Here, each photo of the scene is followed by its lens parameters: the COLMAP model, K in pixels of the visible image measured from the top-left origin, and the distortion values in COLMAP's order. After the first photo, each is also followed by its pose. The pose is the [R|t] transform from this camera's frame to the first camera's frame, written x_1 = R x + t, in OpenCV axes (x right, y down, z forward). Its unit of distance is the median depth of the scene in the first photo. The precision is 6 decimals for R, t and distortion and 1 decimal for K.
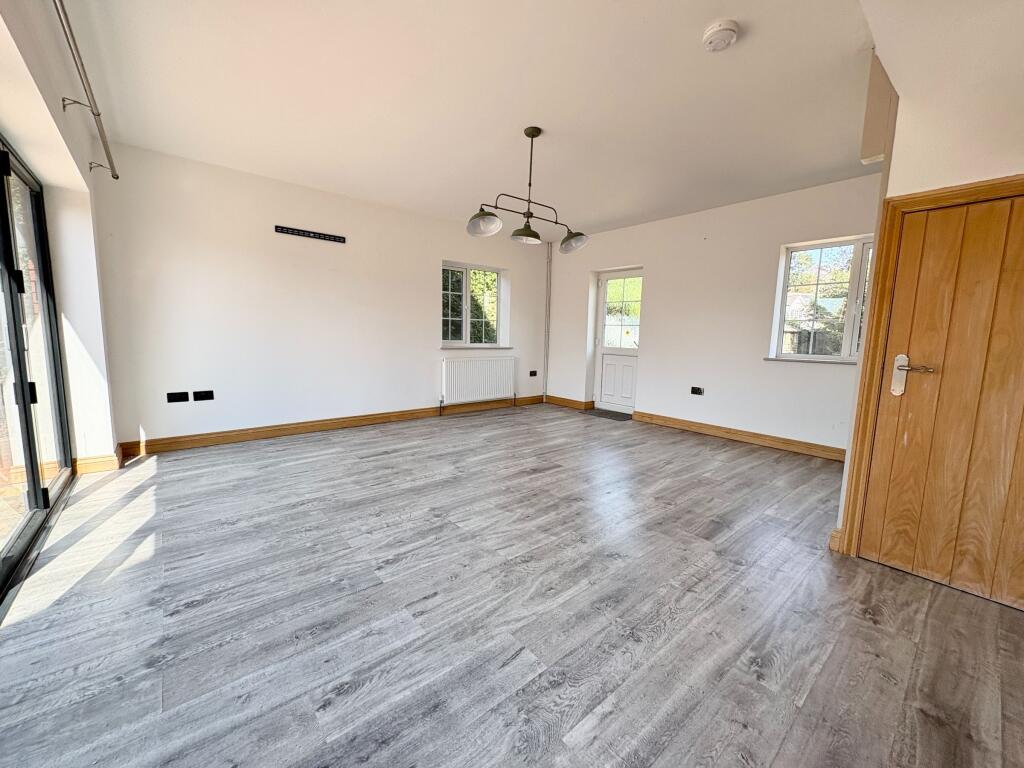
lens RADIAL K [[407.6, 0, 509.8], [0, 407.6, 384.6], [0, 0, 1]] dist [0.001556, 0.000196]
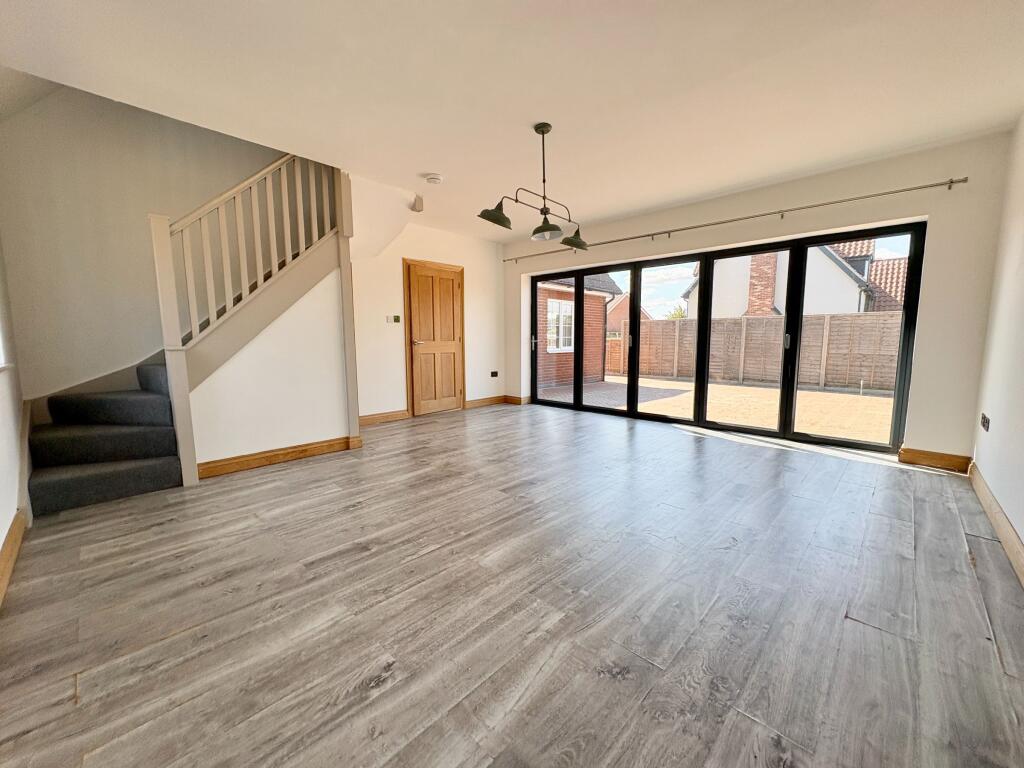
lens RADIAL K [[407.6, 0, 513.5], [0, 407.6, 385.3], [0, 0, 1]] dist [0.001556, 0.000196]
pose [[-0.993832, -0.008197, -0.110594, 0.195325], [-0.033747, 0.972321, 0.231199, -0.200846], [0.105637, 0.233505, -0.966600, 1.754334]]
